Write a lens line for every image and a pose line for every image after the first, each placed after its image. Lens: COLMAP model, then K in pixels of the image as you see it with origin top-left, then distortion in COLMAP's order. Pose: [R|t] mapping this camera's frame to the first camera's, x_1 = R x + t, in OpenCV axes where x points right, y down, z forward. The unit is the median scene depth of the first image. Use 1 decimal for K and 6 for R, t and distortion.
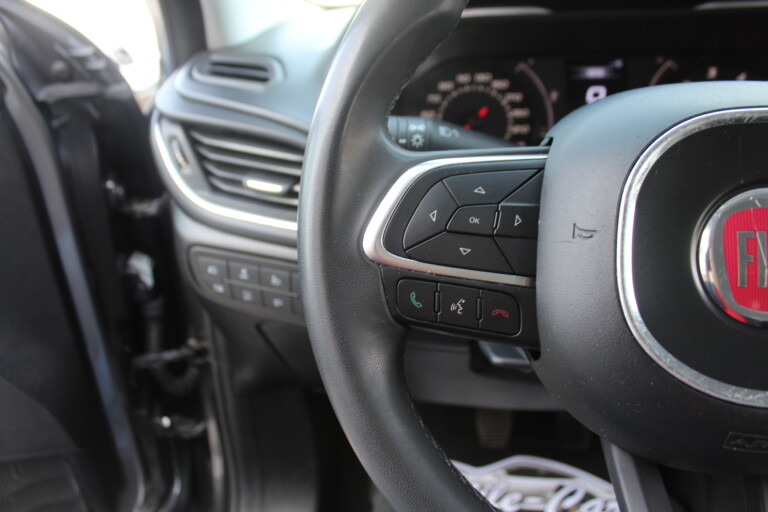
lens RADIAL K [[635.0, 0, 384.0], [0, 635.0, 256.0], [0, 0, 1]] dist [-0.159943, 0.110117]
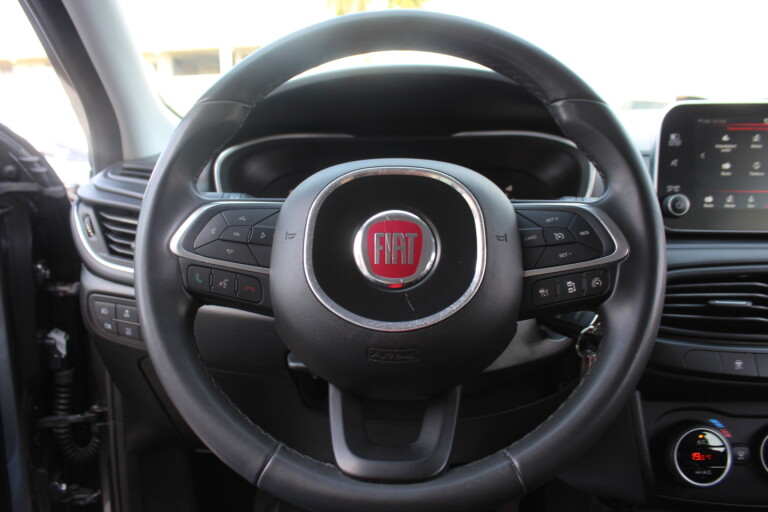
lens RADIAL K [[663.6, 0, 383.2], [0, 663.6, 244.1], [0, 0, 1]] dist [-0.172676, 0.149959]
pose [[0.998169, 0.026772, 0.054238, 0.244082], [-0.011761, 0.965502, -0.260129, 0.236093], [-0.059331, 0.259014, 0.964049, -0.404032]]
